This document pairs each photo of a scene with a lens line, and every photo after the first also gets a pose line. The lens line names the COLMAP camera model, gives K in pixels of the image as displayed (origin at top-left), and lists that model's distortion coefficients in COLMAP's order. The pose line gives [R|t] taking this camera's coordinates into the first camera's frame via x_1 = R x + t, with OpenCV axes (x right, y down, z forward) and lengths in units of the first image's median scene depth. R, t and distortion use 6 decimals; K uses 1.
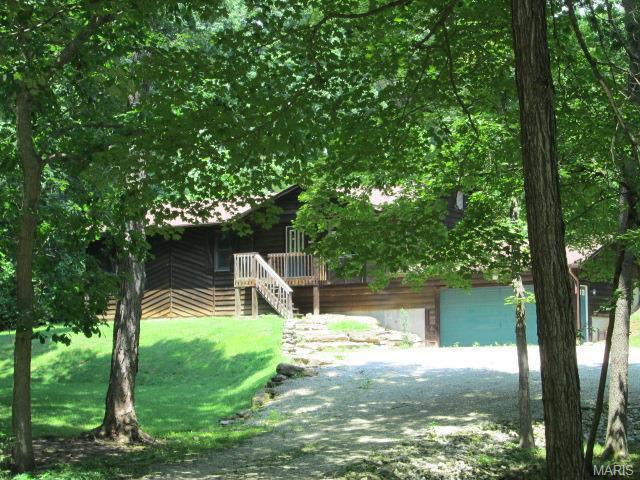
lens RADIAL K [[1322.5, 0, 320.0], [0, 1322.5, 240.0], [0, 0, 1]] dist [-0.077470, -0.191621]
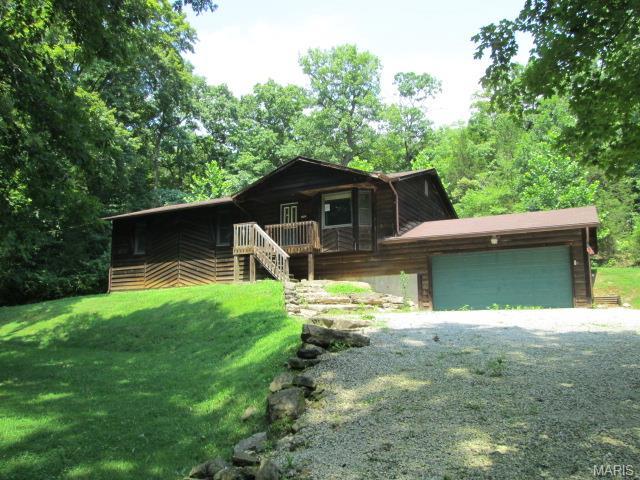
lens RADIAL K [[535.4, 0, 310.5], [0, 535.4, 238.7], [0, 0, 1]] dist [-0.032566, 0.009534]
pose [[0.997097, 0.013785, 0.074885, -0.035723], [-0.008318, 0.997310, -0.072830, 0.054412], [-0.075687, 0.071995, 0.994529, 0.571097]]
